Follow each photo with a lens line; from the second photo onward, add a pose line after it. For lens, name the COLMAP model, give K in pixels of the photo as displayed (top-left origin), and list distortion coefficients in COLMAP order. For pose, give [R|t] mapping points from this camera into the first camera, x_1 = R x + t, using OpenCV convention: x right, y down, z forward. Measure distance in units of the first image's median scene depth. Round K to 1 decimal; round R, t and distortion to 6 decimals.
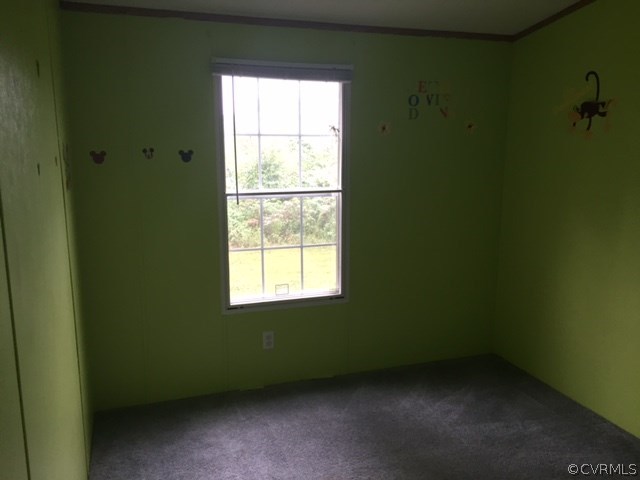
lens RADIAL K [[550.2, 0, 320.0], [0, 550.2, 240.0], [0, 0, 1]] dist [-0.006485, -0.001828]
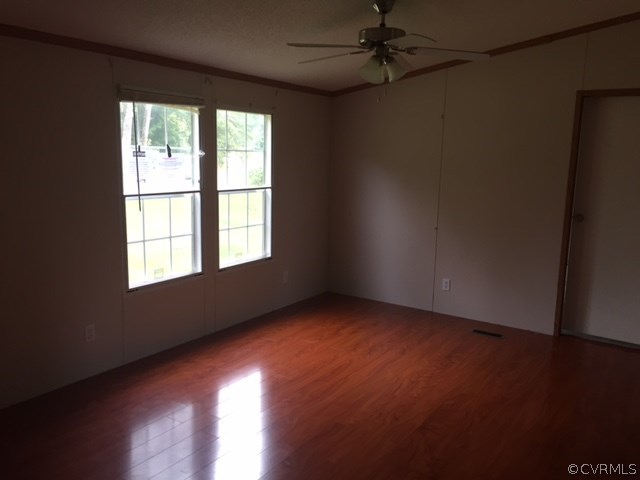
lens RADIAL K [[550.2, 0, 320.0], [0, 550.2, 240.0], [0, 0, 1]] dist [-0.006485, -0.001828]
pose [[0.800283, -0.073732, 0.595072, -0.535836], [0.084067, 0.996406, 0.010402, 0.035814], [-0.593701, 0.041701, 0.803605, -0.207681]]
